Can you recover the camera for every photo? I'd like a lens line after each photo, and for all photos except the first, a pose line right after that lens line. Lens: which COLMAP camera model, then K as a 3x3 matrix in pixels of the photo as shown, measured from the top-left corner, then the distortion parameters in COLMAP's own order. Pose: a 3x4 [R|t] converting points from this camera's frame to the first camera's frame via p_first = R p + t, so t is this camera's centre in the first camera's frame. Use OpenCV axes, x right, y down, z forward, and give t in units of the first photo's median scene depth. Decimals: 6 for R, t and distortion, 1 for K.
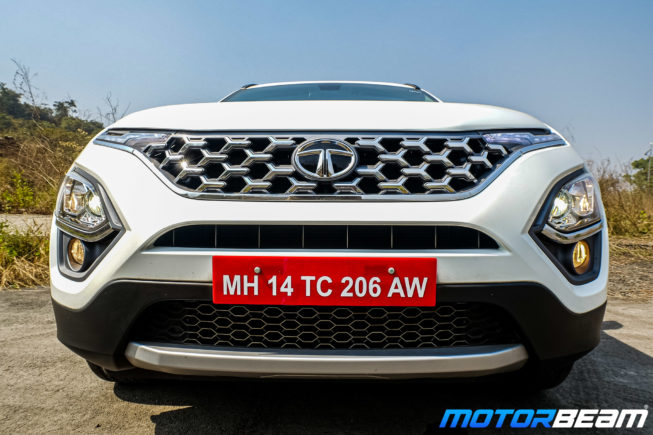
lens RADIAL K [[374.3, 0, 327.3], [0, 374.3, 221.5], [0, 0, 1]] dist [-0.009323, 0.000265]
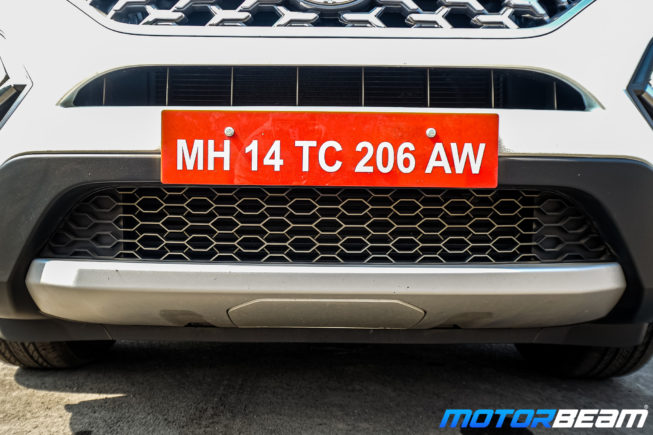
lens RADIAL K [[466.1, 0, 309.6], [0, 466.1, 185.7], [0, 0, 1]] dist [-0.000879, -0.005469]
pose [[0.999906, 0.004021, 0.013133, -0.054477], [-0.003244, 0.998269, -0.058717, 0.270120], [-0.013346, 0.058669, 0.998188, 0.177117]]
